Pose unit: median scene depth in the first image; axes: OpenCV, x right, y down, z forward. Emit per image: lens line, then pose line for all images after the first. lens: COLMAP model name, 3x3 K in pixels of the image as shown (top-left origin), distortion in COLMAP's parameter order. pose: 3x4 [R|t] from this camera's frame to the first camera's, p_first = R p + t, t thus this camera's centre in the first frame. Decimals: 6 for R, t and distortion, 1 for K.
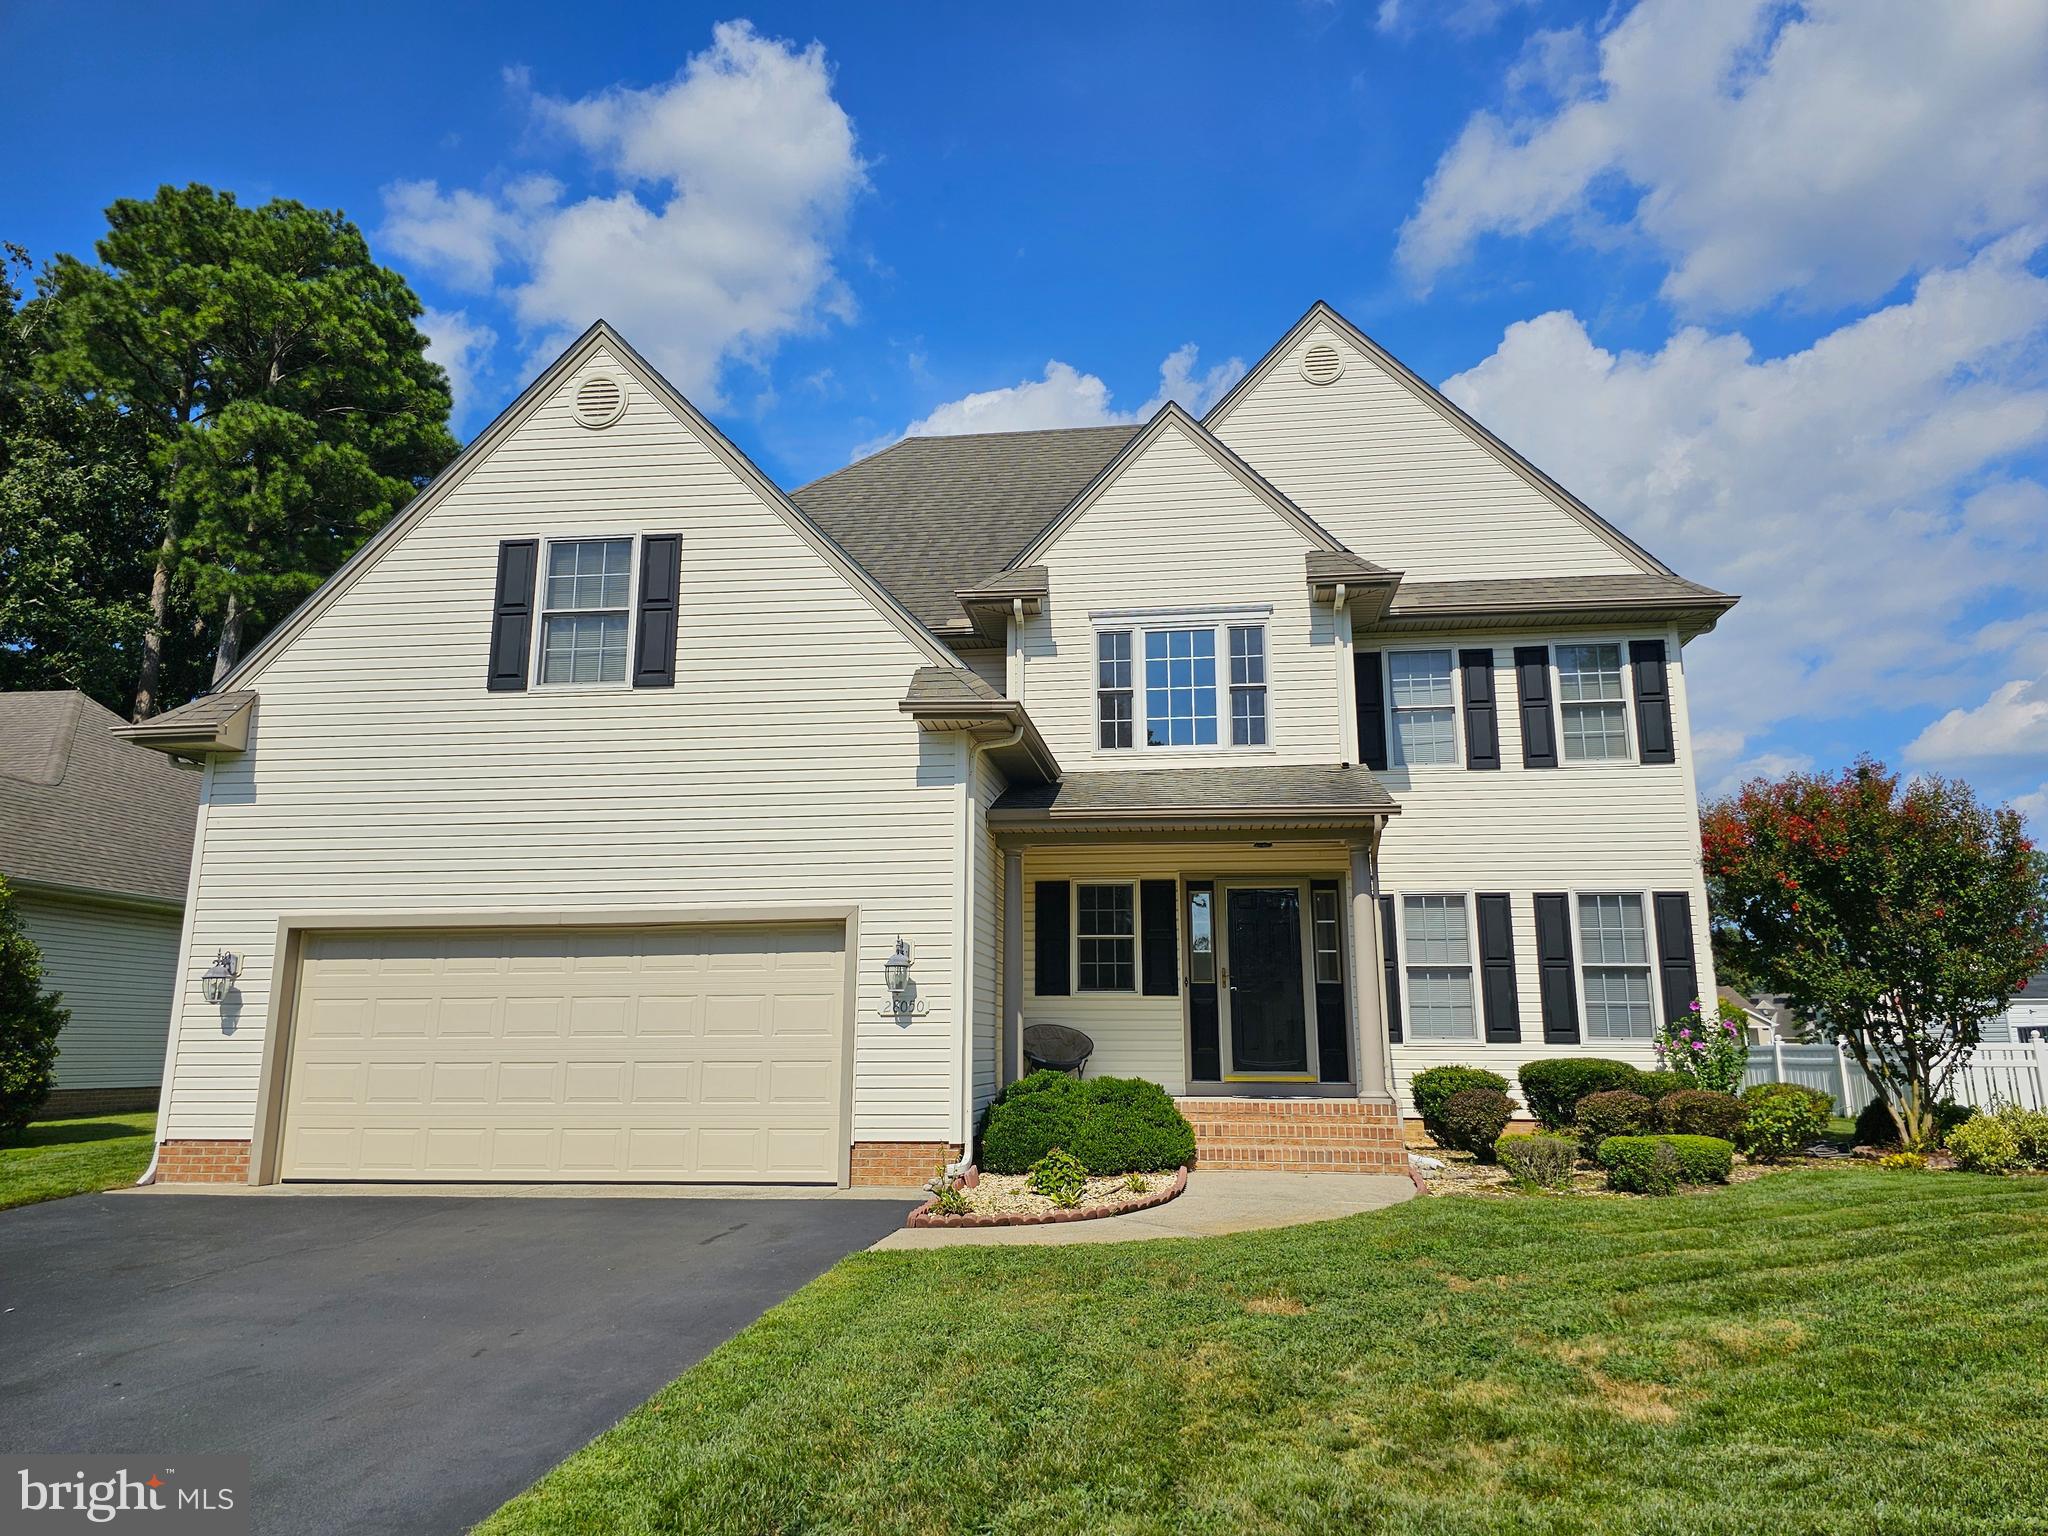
lens RADIAL K [[1376.8, 0, 1029.9], [0, 1376.8, 741.1], [0, 0, 1]] dist [0.057005, -0.049176]
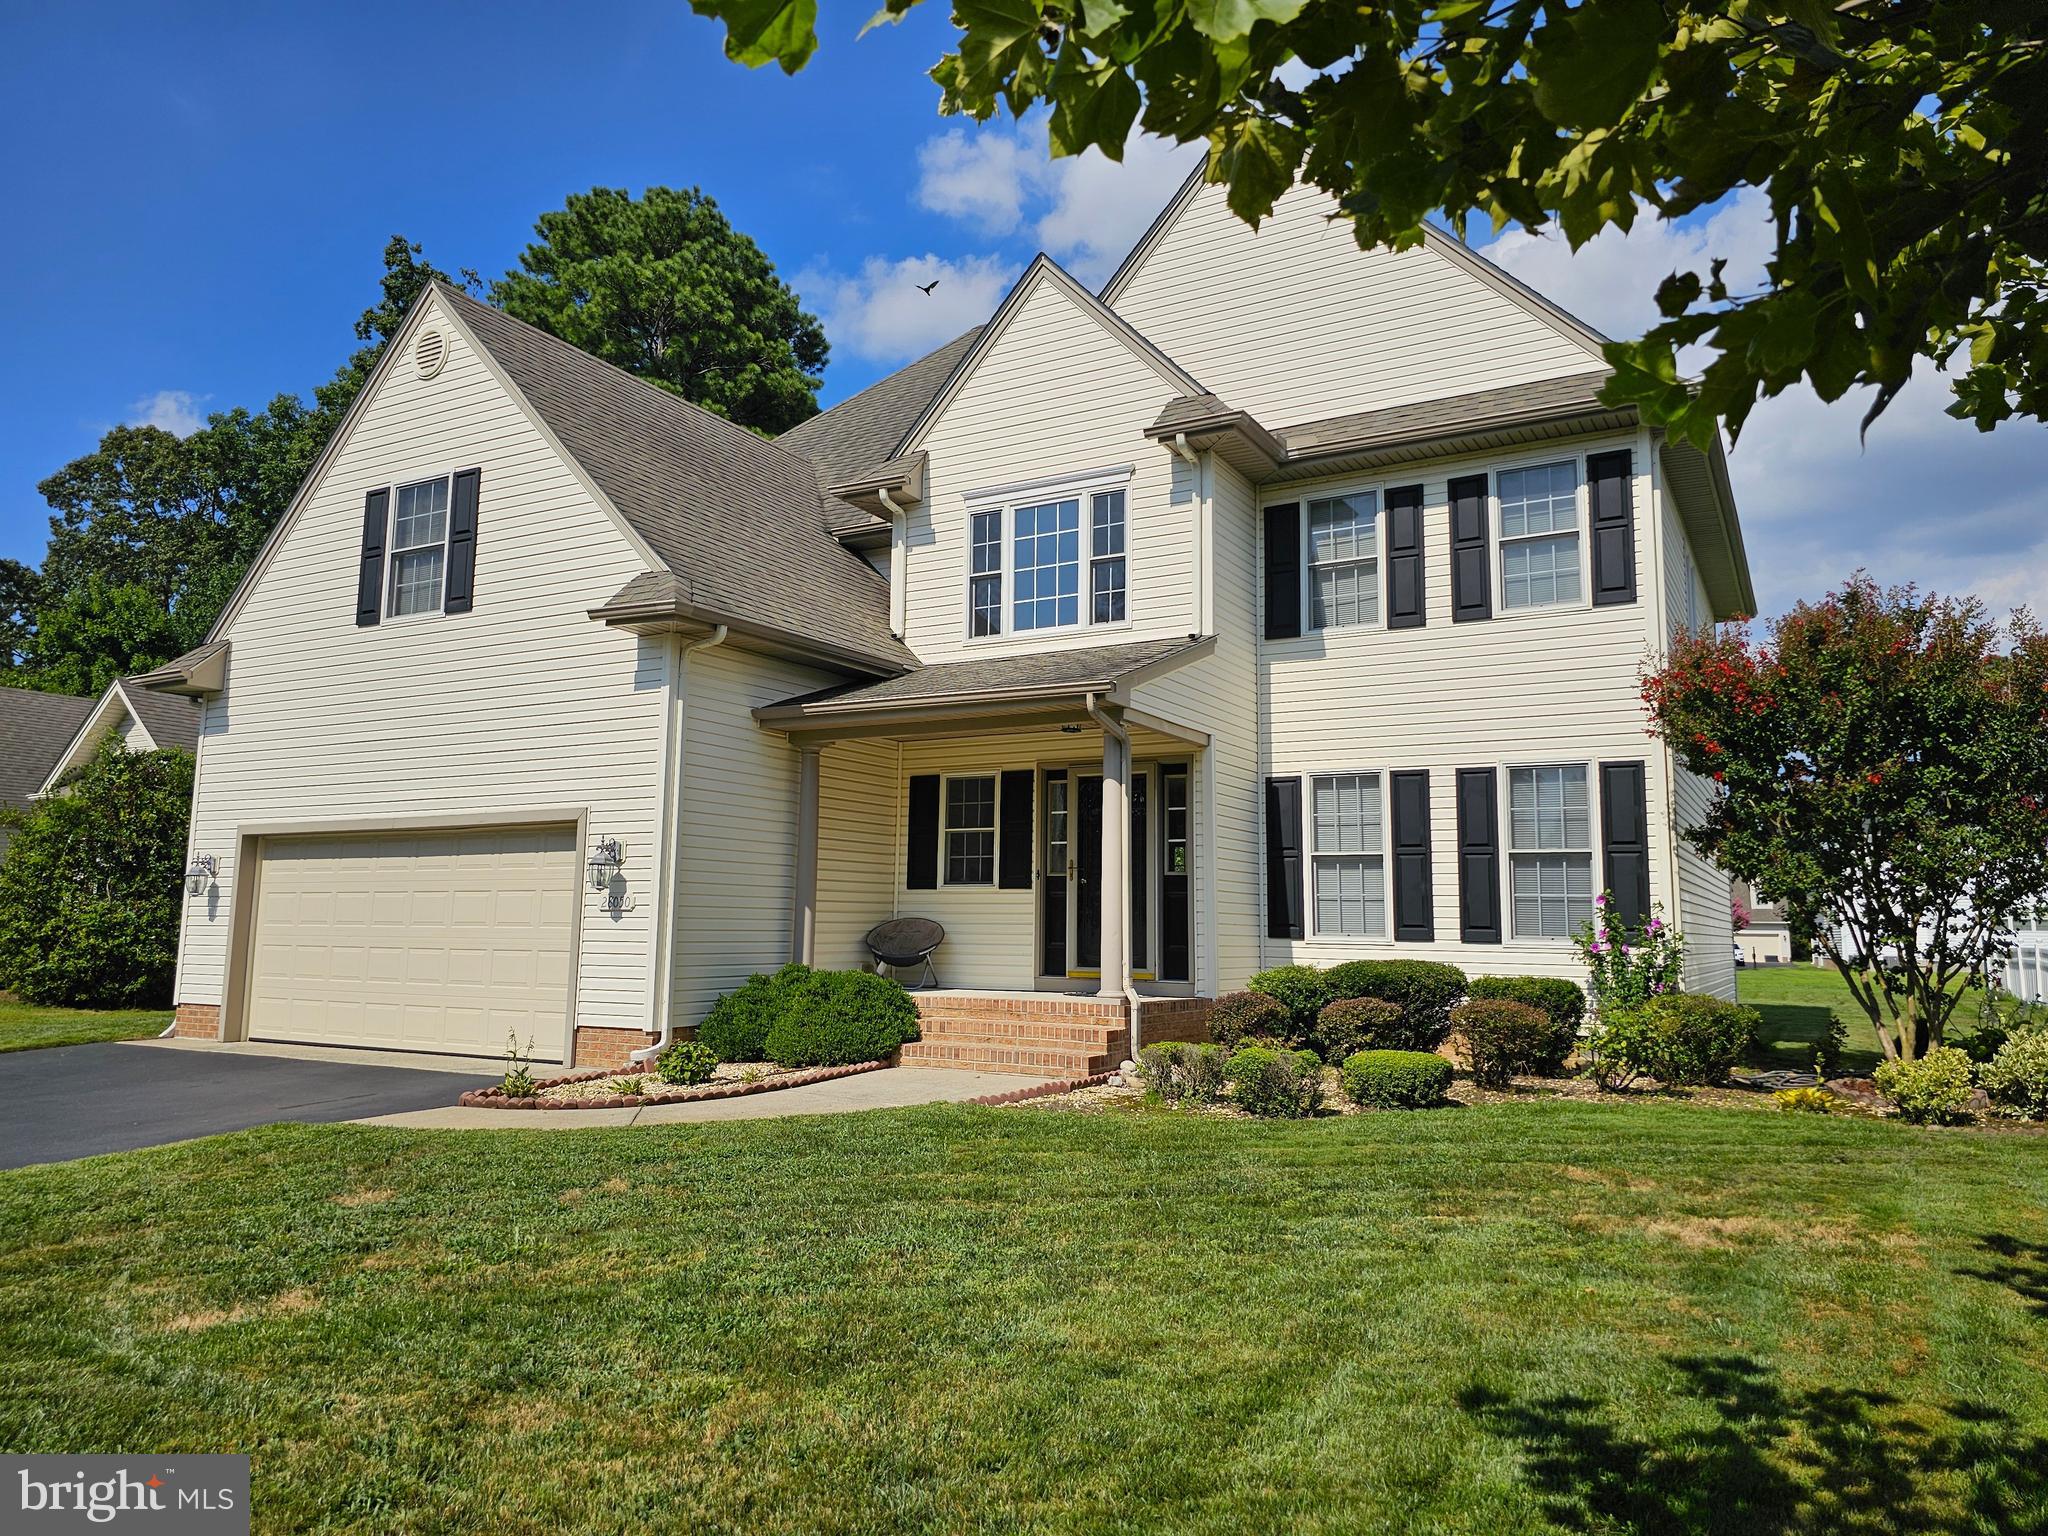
lens RADIAL K [[1376.8, 0, 1027.9], [0, 1376.8, 744.0], [0, 0, 1]] dist [0.057005, -0.049176]
pose [[0.924031, -0.041132, -0.380099, 0.474934], [0.071465, 0.995255, 0.066034, 0.020511], [0.375580, -0.088181, 0.922585, 0.124266]]
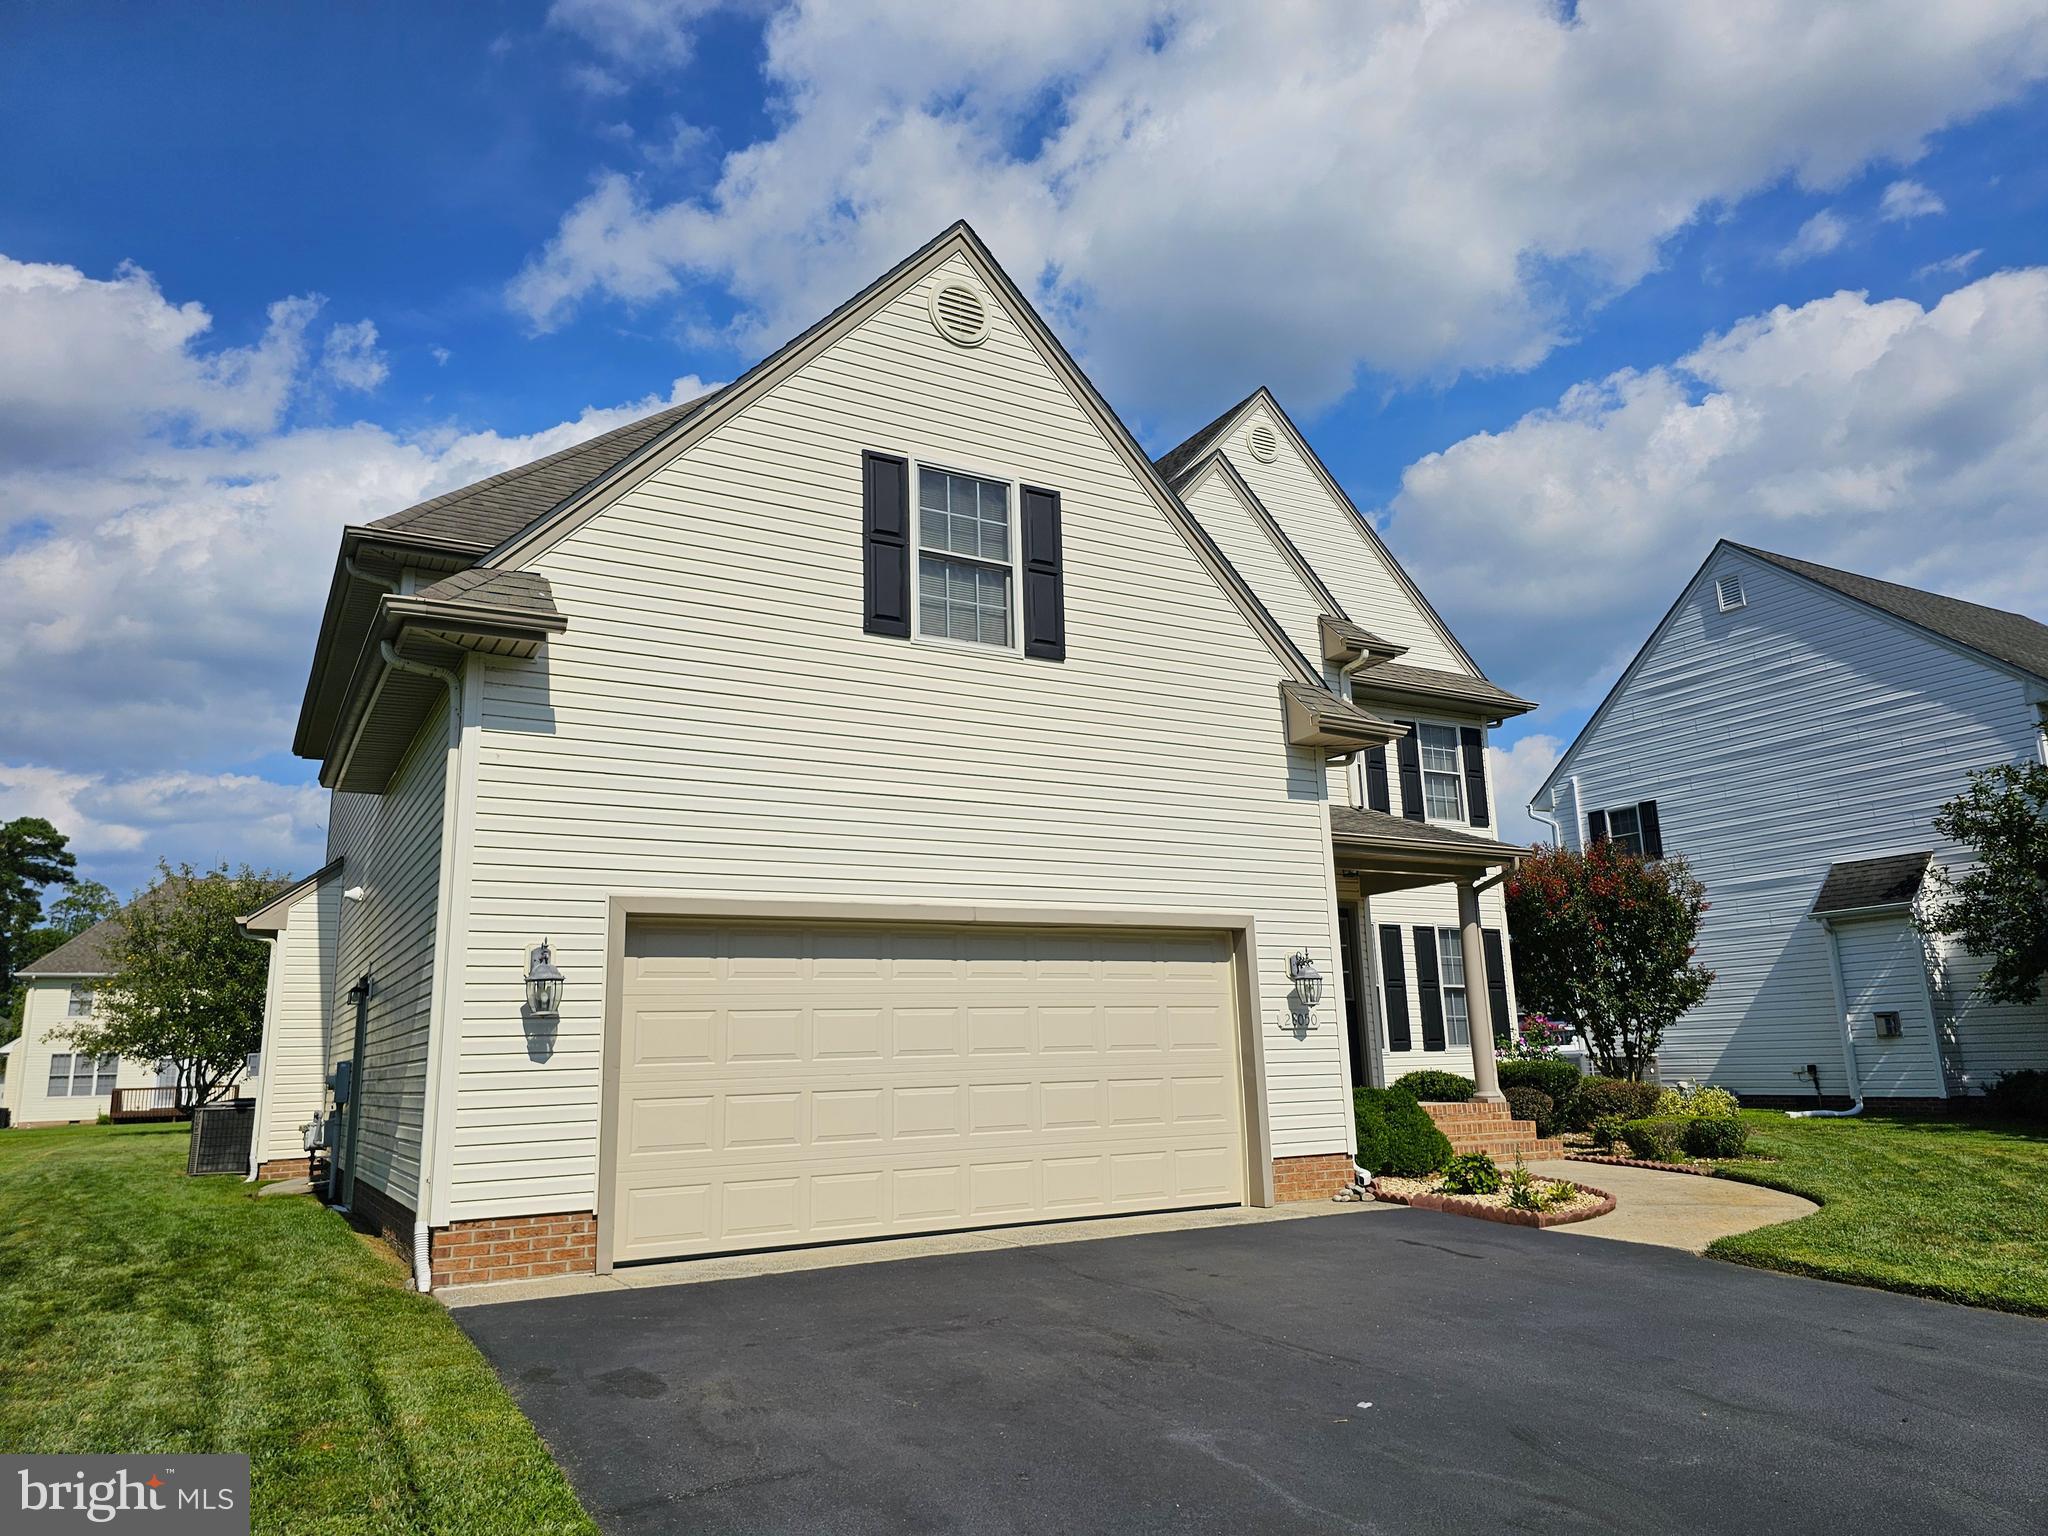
lens RADIAL K [[1376.8, 0, 1031.7], [0, 1376.8, 751.3], [0, 0, 1]] dist [0.057005, -0.049176]
pose [[0.796380, 0.111126, 0.594499, -0.678025], [-0.103758, 0.993505, -0.046718, 0.052713], [-0.595829, -0.024479, 0.802738, 0.252360]]
